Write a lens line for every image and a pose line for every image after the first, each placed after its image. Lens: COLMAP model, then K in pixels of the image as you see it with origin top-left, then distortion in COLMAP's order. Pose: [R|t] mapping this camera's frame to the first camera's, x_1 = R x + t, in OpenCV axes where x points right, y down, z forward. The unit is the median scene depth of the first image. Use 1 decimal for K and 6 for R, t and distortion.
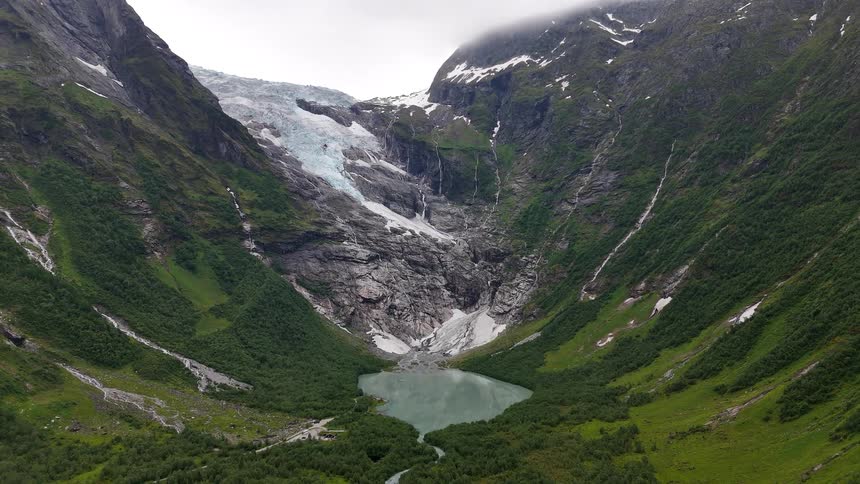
lens RADIAL K [[625.1, 0, 430.0], [0, 625.1, 242.0], [0, 0, 1]] dist [0.117688, -0.145757]
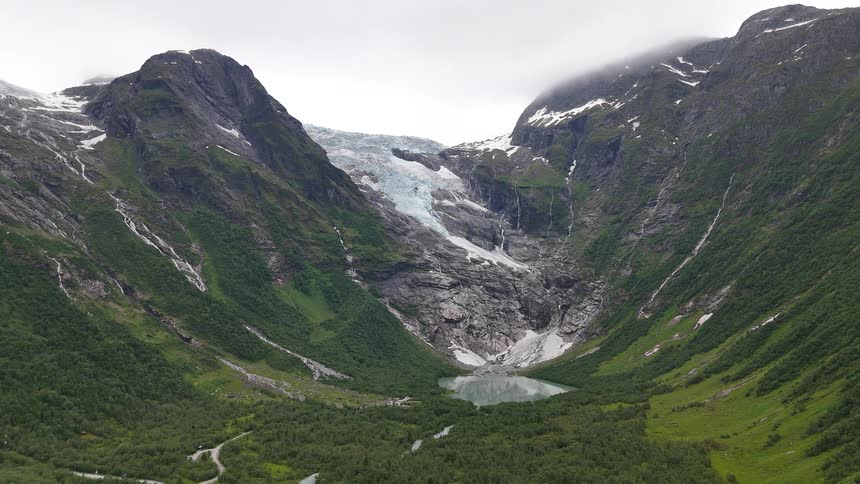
lens RADIAL K [[625.1, 0, 430.0], [0, 625.1, 242.0], [0, 0, 1]] dist [0.117688, -0.145757]
pose [[0.987888, -0.017347, -0.154197, 0.043068], [0.007738, 0.998003, -0.062698, 0.019930], [0.154976, 0.060745, 0.986049, -0.144950]]
